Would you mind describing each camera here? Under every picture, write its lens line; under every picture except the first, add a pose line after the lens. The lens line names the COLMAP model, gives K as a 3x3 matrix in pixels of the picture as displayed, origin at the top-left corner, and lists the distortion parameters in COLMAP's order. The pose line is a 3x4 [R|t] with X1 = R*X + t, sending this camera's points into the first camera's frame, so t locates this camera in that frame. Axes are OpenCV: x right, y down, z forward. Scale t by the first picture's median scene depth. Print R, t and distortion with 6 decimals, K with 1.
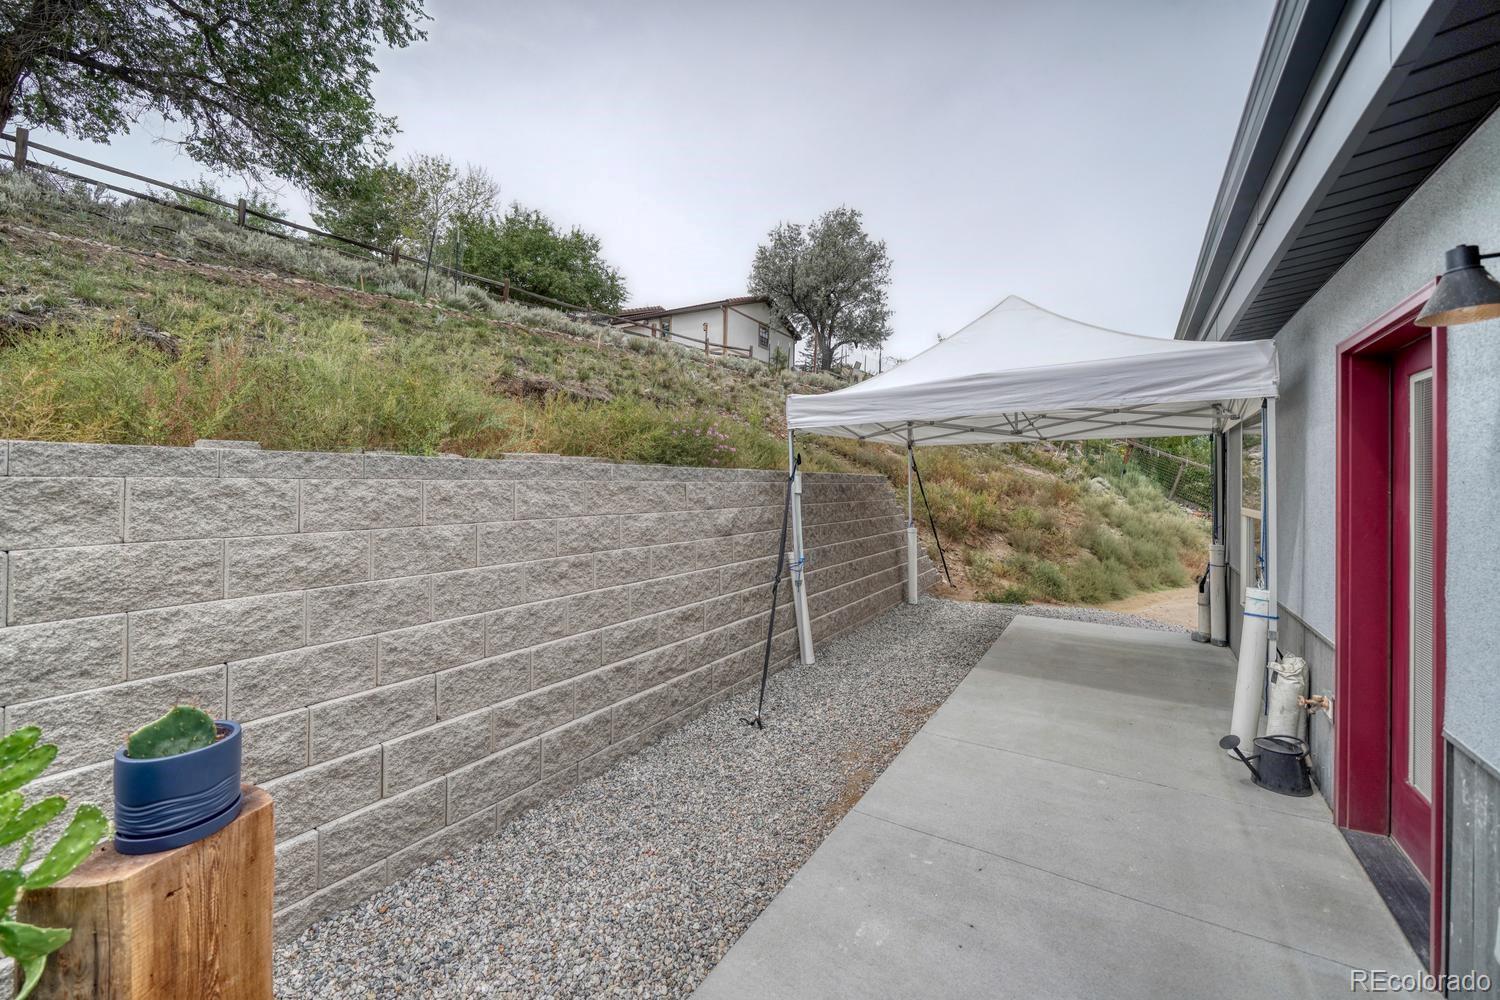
lens RADIAL K [[557.1, 0, 749.9], [0, 557.1, 492.8], [0, 0, 1]] dist [-0.007525, -0.000482]
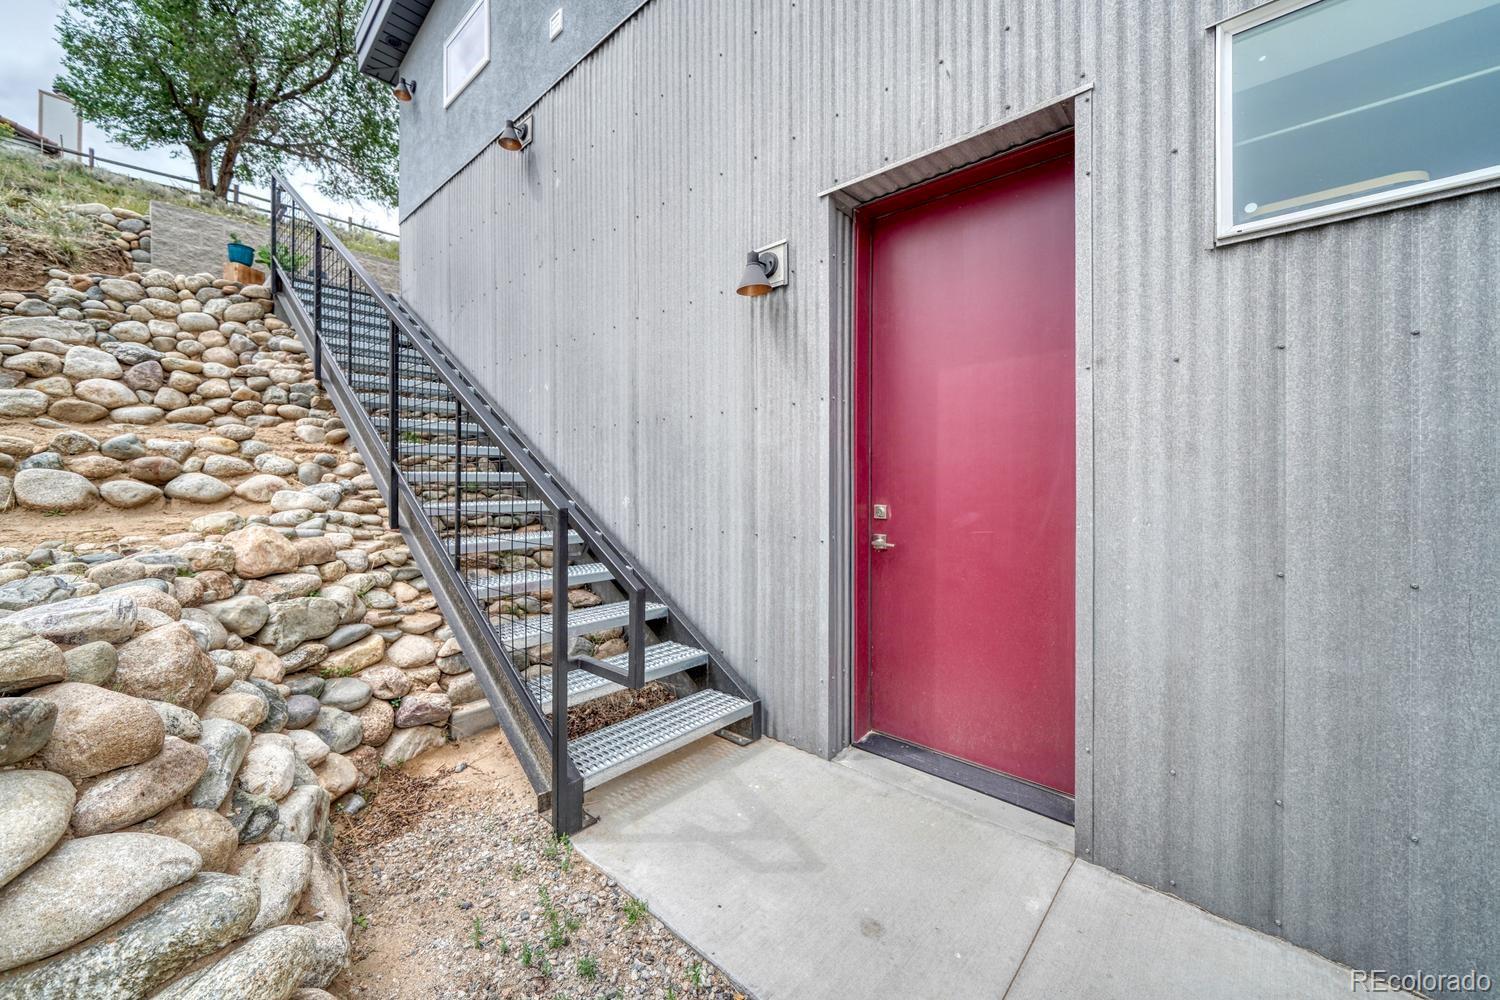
lens RADIAL K [[557.1, 0, 748.5], [0, 557.1, 497.0], [0, 0, 1]] dist [-0.007525, -0.000482]
pose [[0.989524, -0.018882, -0.143127, 0.508605], [0.020032, 0.999778, 0.006598, 0.339114], [0.142971, -0.009396, 0.989682, -0.500288]]
